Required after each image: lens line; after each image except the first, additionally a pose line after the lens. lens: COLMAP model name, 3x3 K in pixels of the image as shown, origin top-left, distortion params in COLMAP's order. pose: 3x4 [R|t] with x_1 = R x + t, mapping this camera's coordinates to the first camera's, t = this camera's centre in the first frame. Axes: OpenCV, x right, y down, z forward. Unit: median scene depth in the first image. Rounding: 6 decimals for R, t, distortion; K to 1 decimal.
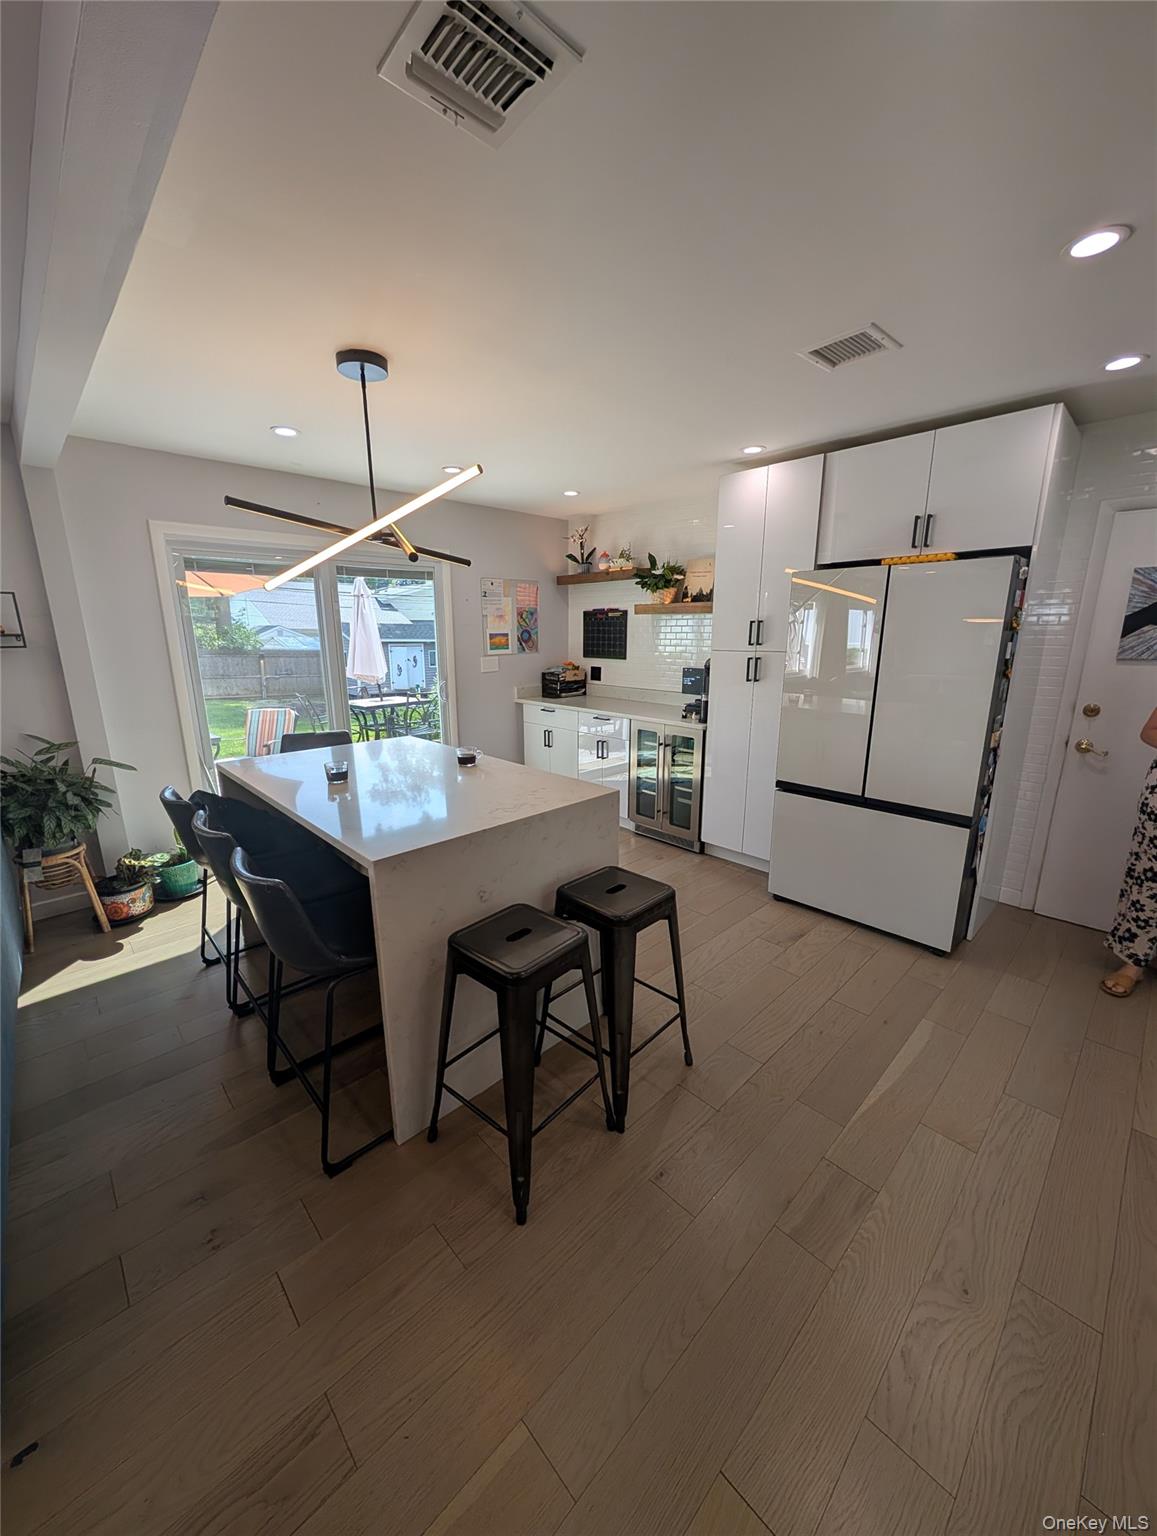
lens RADIAL K [[580.2, 0, 574.0], [0, 580.2, 769.9], [0, 0, 1]] dist [-0.000253, -0.000228]
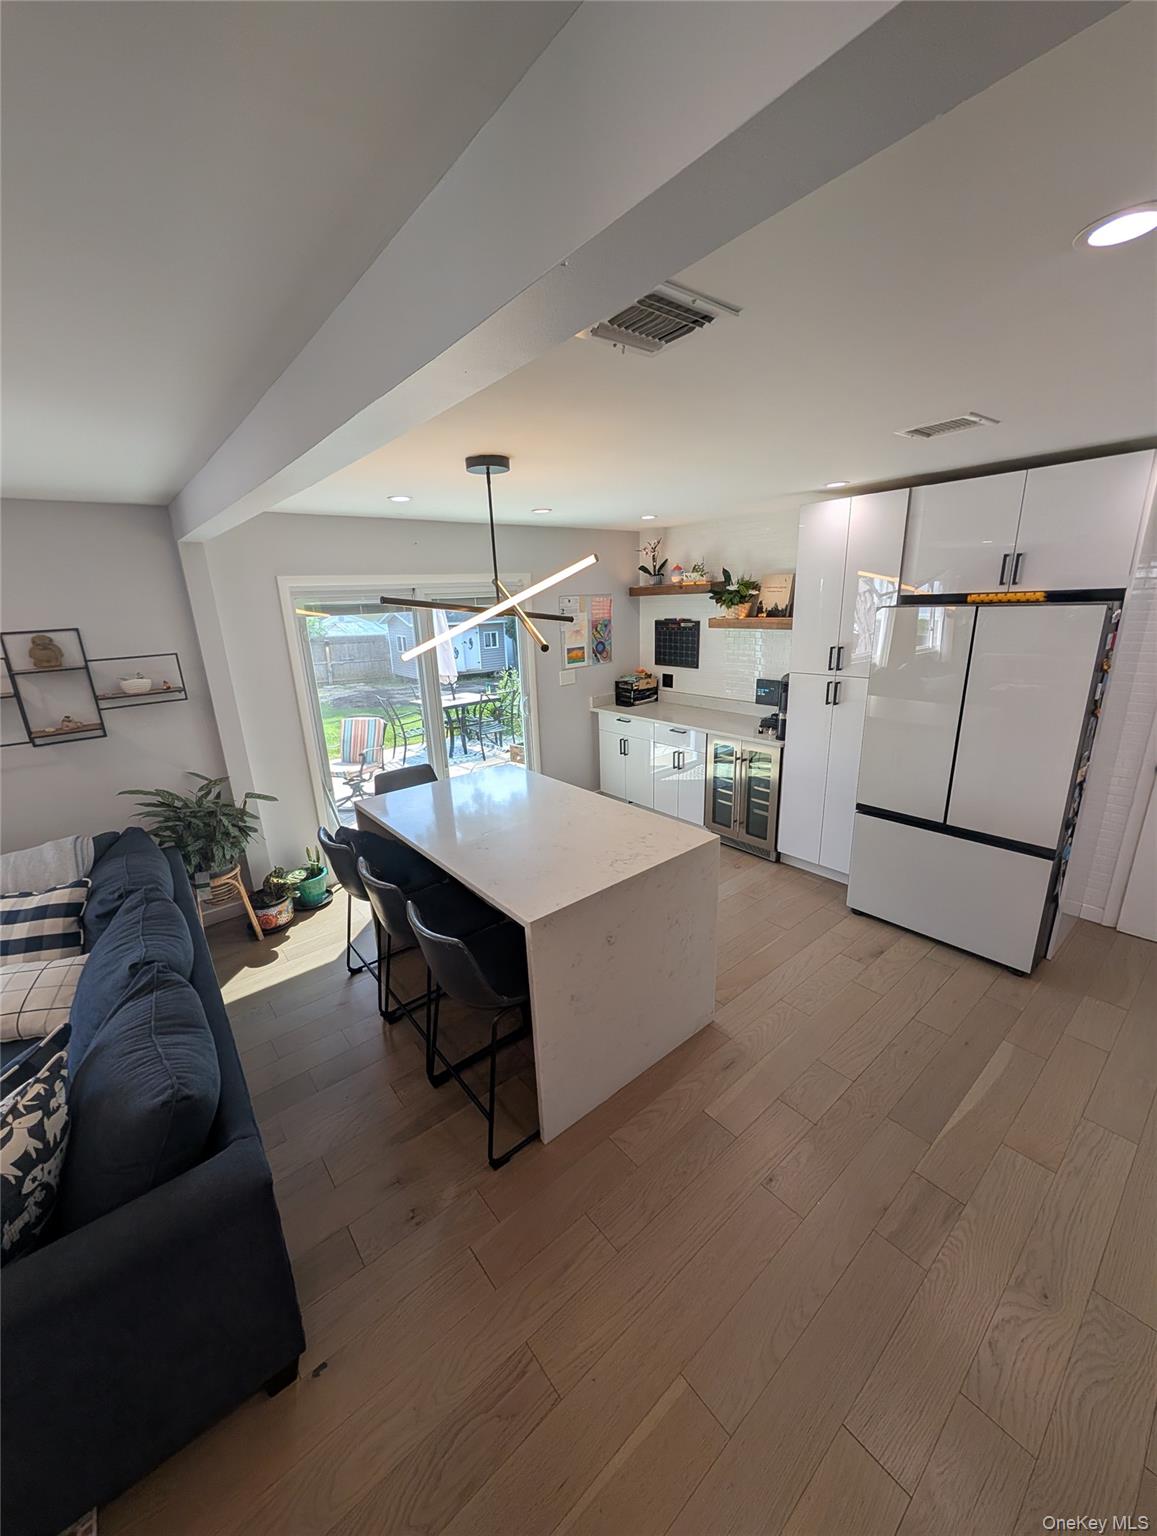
lens RADIAL K [[580.2, 0, 574.0], [0, 580.2, 769.9], [0, 0, 1]] dist [-0.000253, -0.000228]
pose [[0.996338, -0.012375, -0.084600, -0.075812], [0.016755, 0.998545, 0.051263, -0.111320], [0.083842, -0.052493, 0.995095, -0.089774]]
